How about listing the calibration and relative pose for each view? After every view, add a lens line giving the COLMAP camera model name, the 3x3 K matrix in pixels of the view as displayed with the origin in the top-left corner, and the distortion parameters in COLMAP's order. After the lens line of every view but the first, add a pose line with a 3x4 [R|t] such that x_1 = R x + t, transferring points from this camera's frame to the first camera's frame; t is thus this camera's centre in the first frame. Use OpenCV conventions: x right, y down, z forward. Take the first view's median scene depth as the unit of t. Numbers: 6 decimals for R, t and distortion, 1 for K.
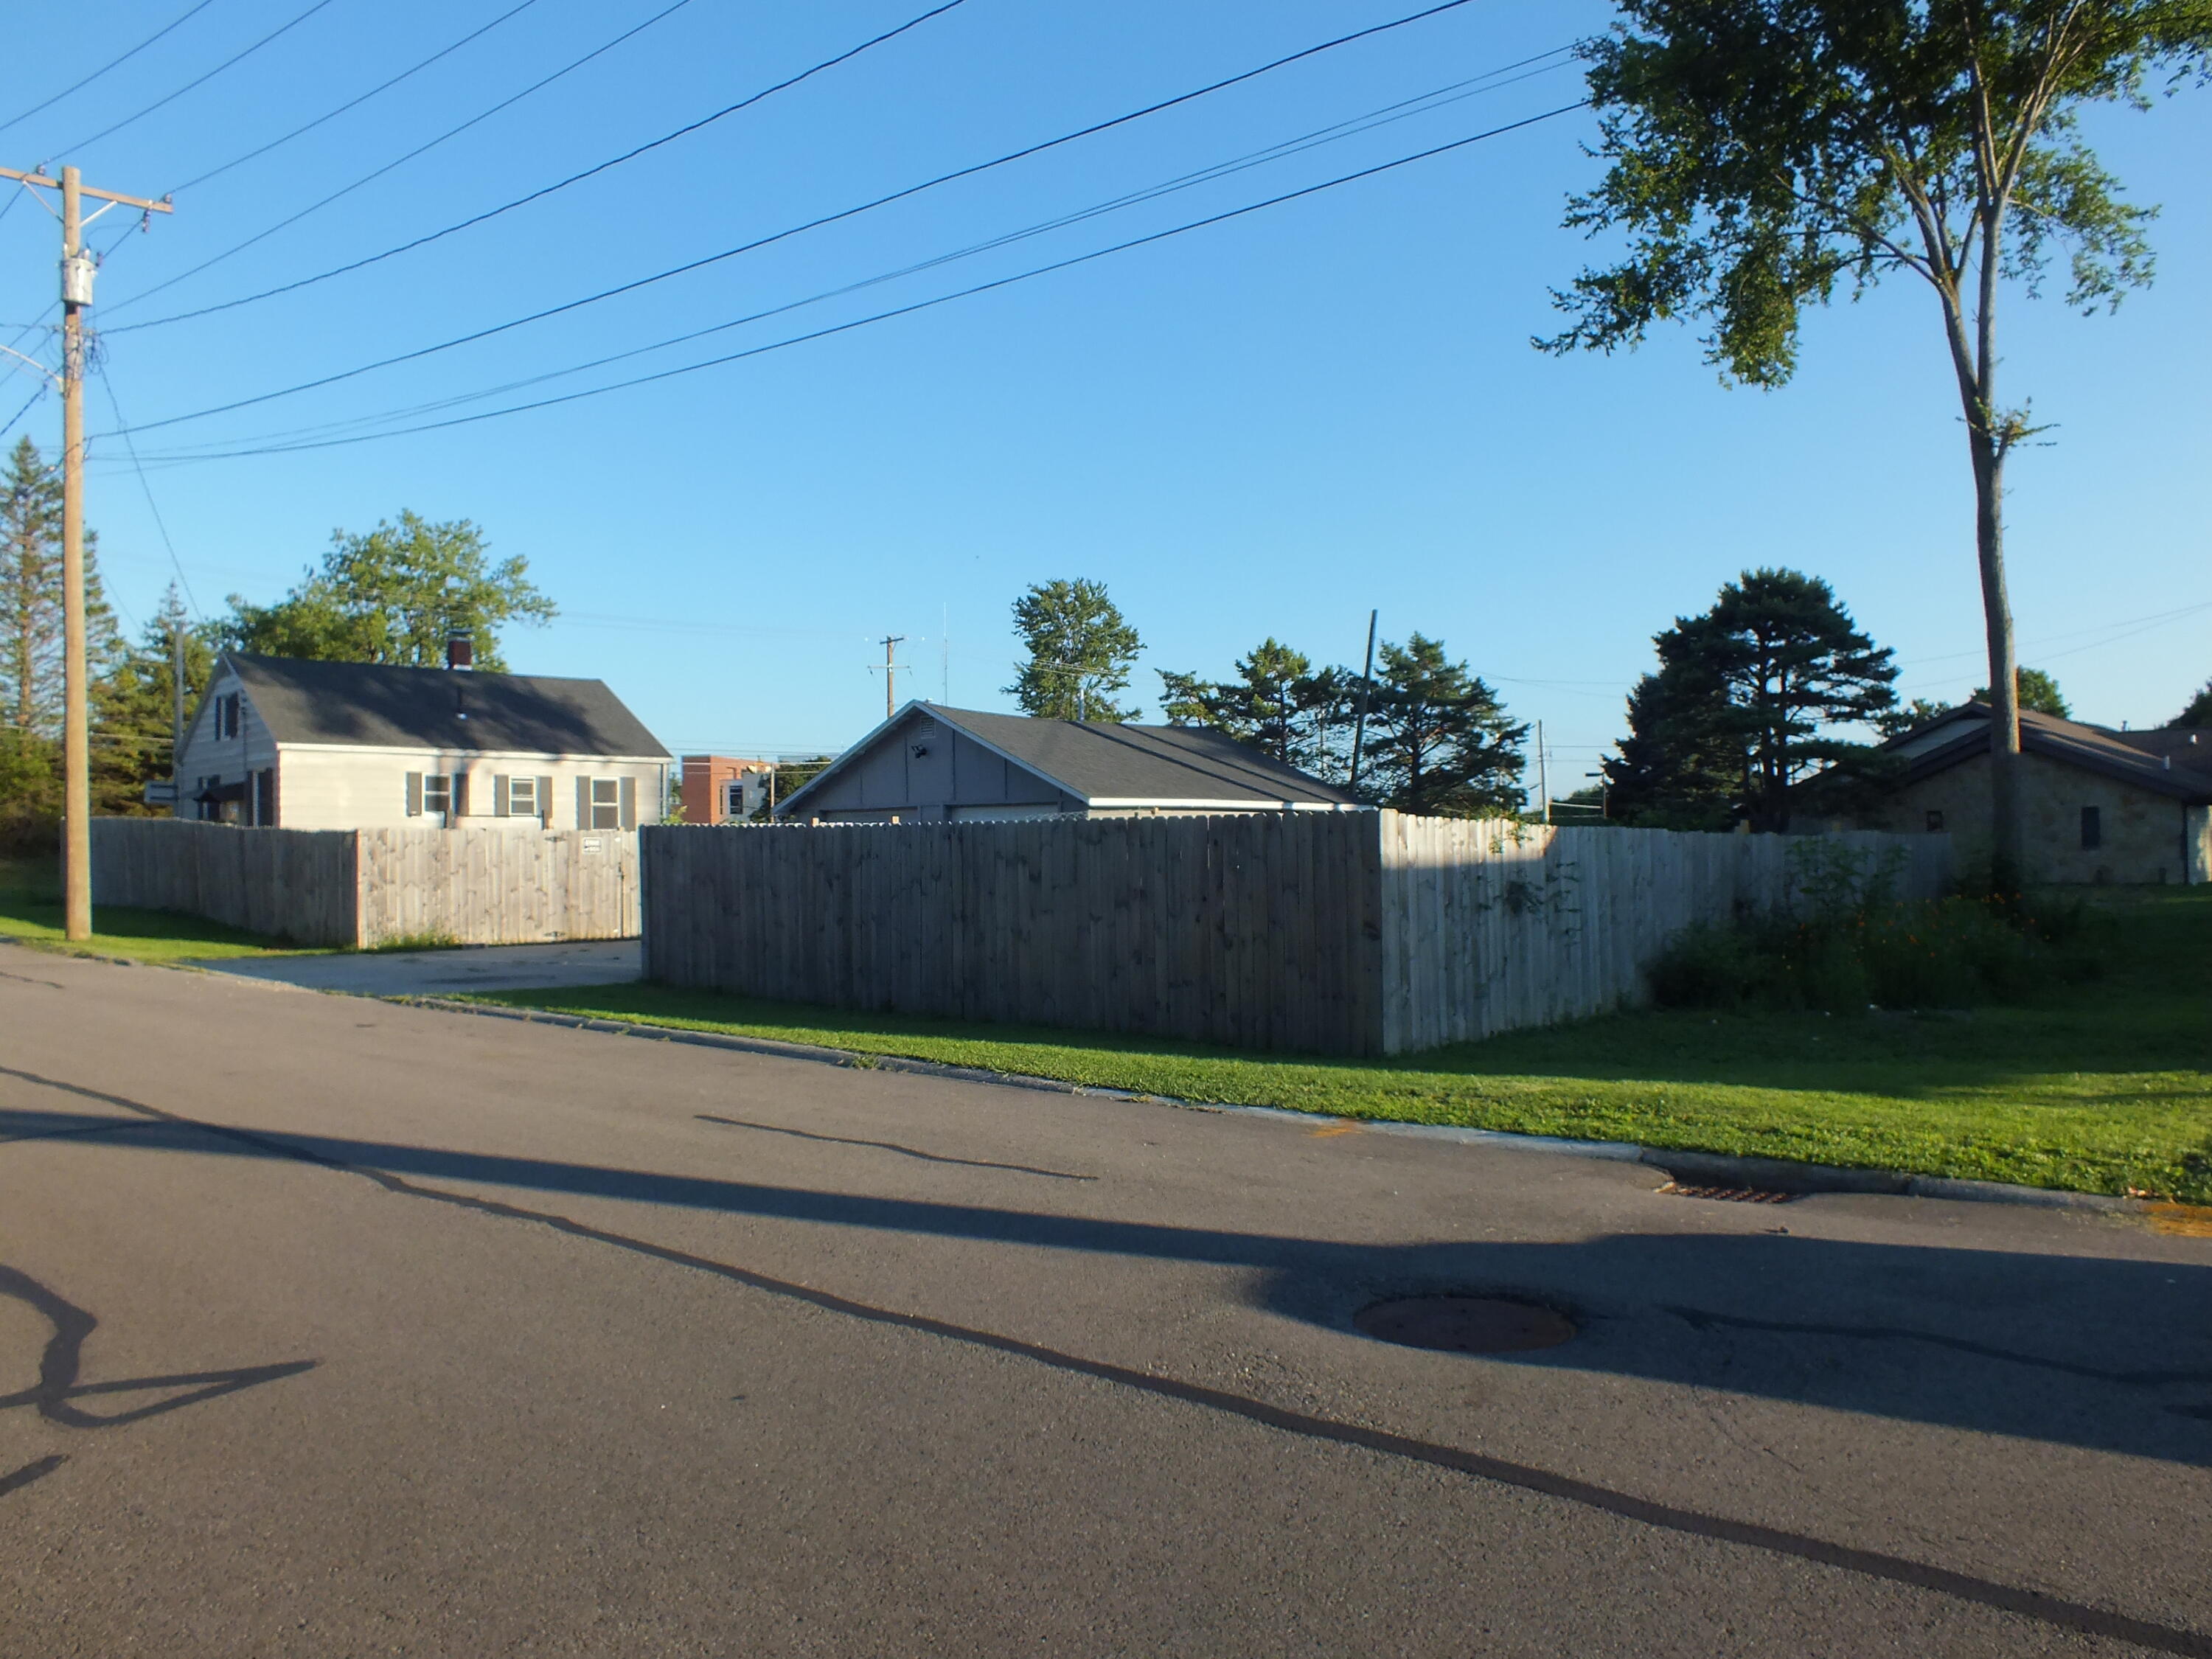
lens RADIAL K [[1589.5, 0, 1125.3], [0, 1589.5, 816.6], [0, 0, 1]] dist [-0.007522, -0.001537]
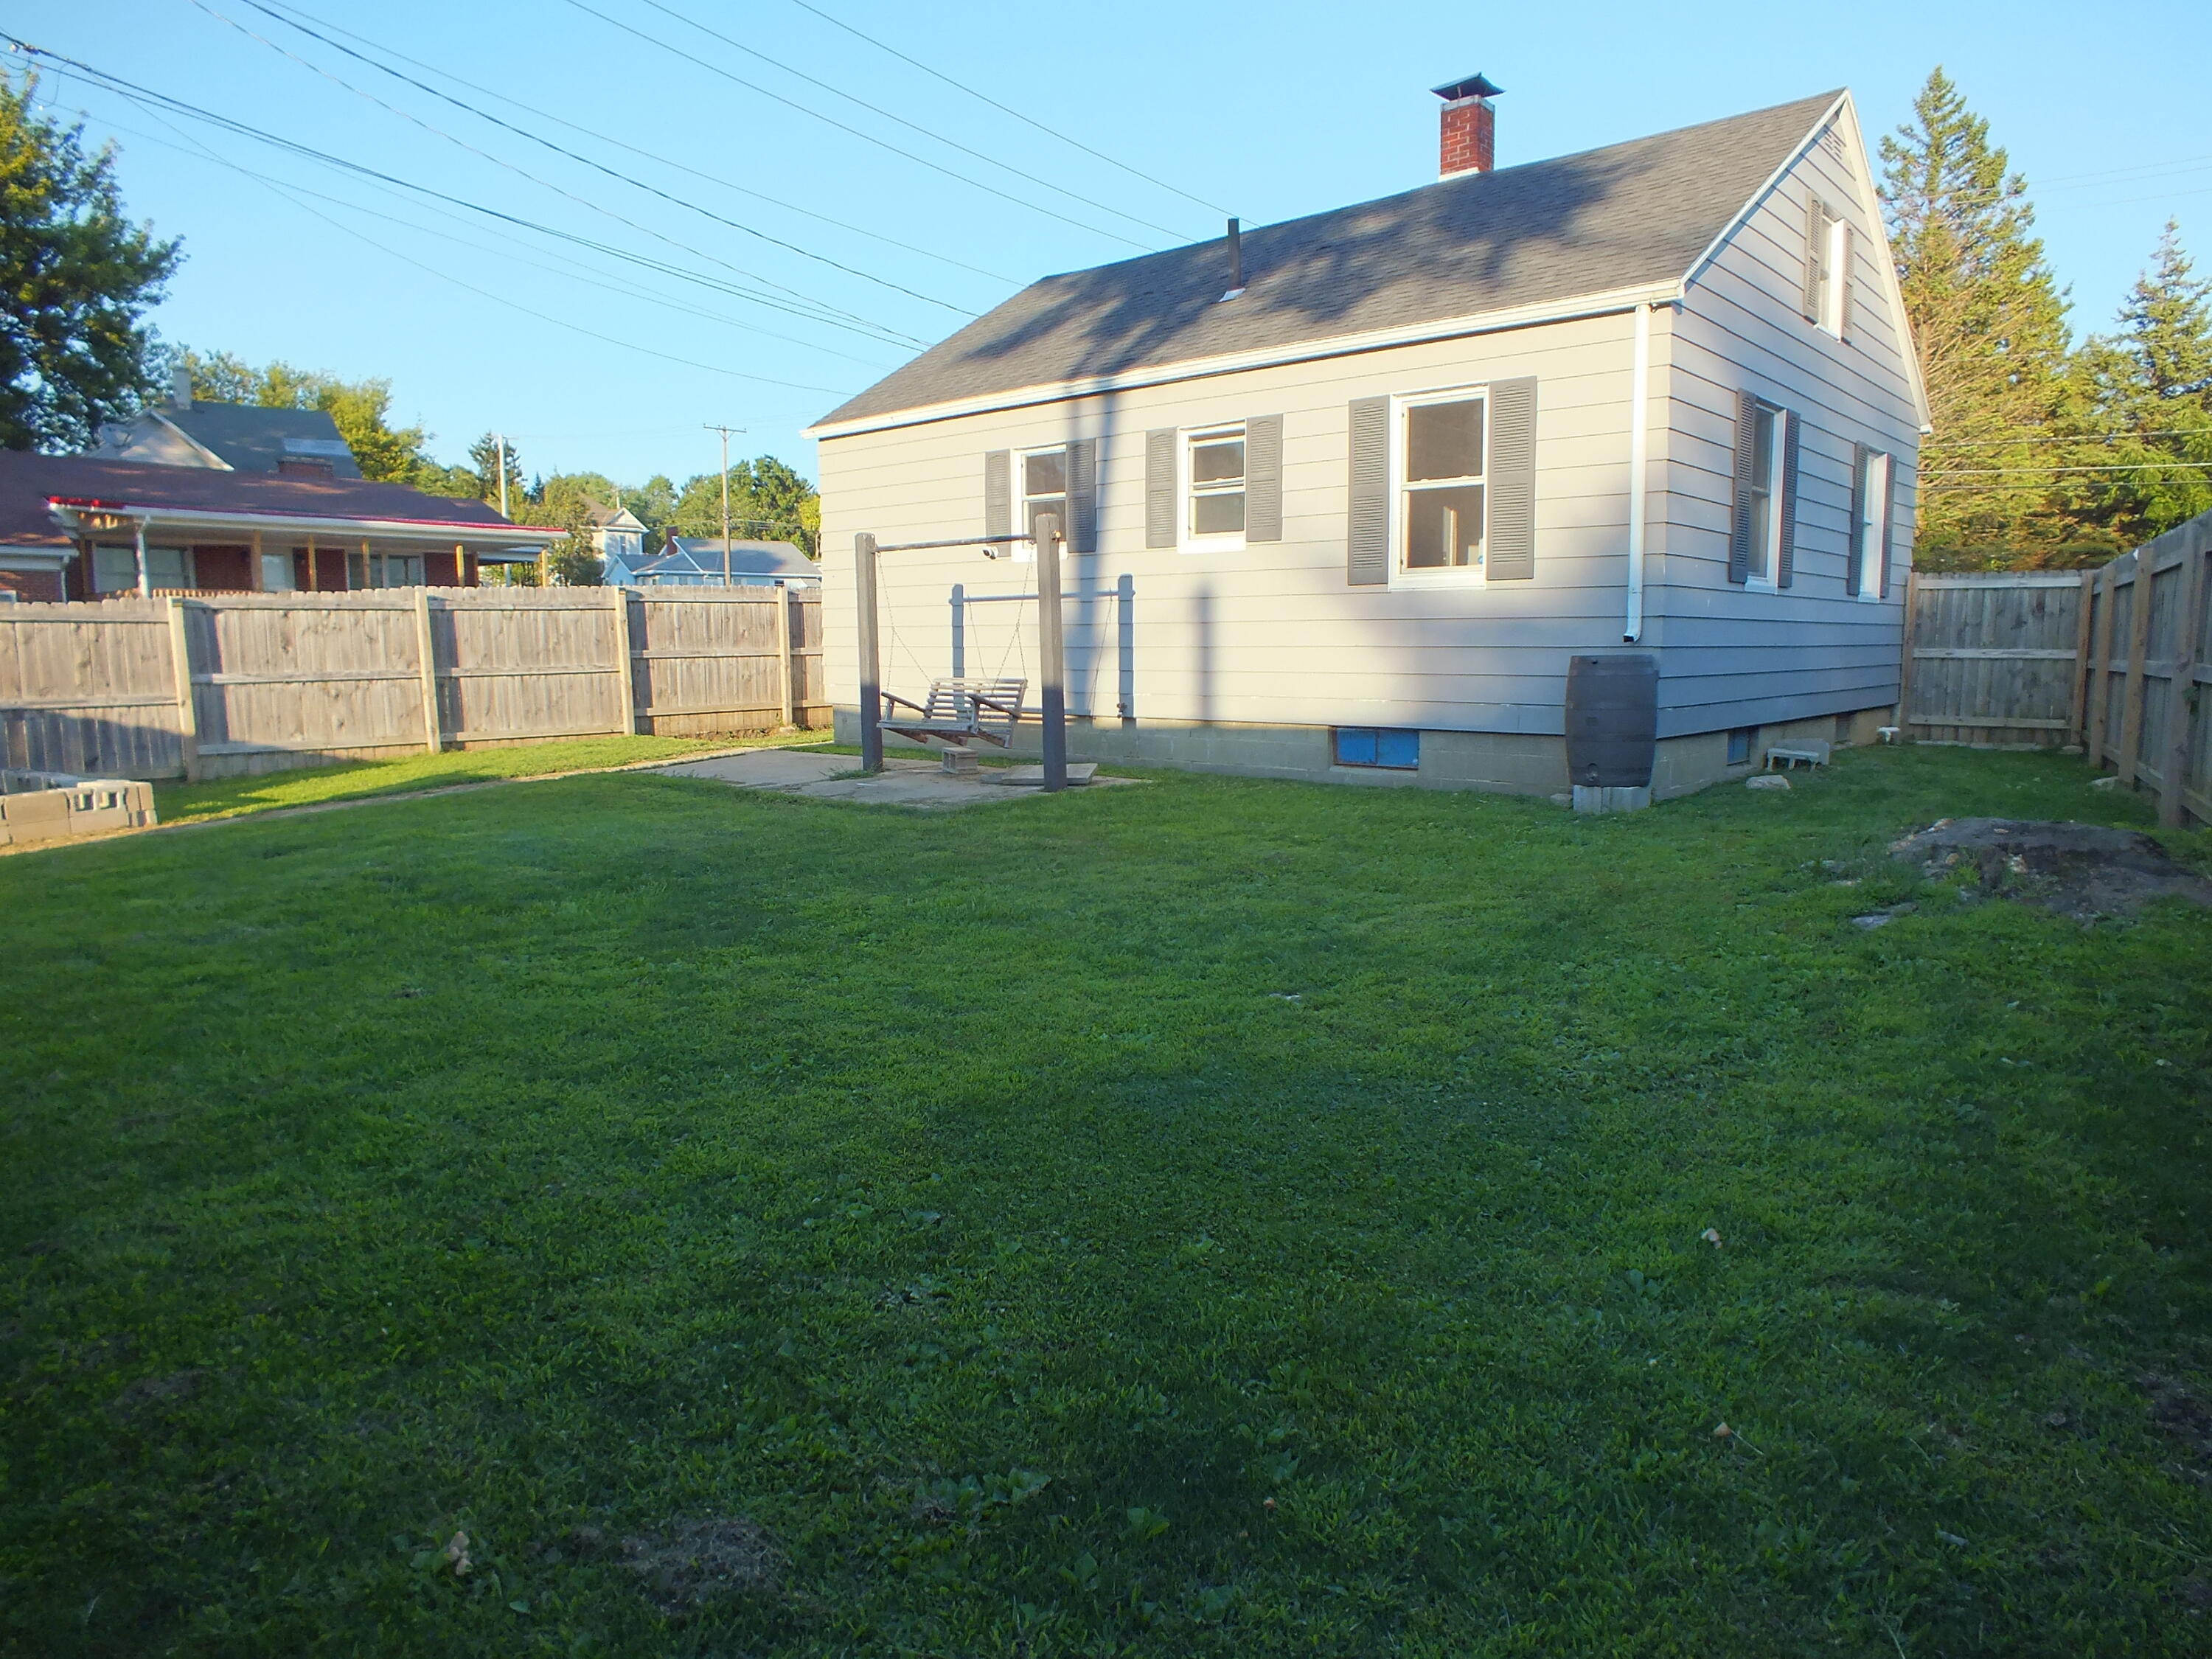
lens RADIAL K [[1421.1, 0, 1101.9], [0, 1421.1, 842.2], [0, 0, 1]] dist [-0.059087, 0.009072]
pose [[0.016292, 0.142850, -0.989610, -0.033765], [0.020044, 0.989496, 0.143164, 0.013917], [0.999666, -0.022168, 0.013257, 0.626968]]
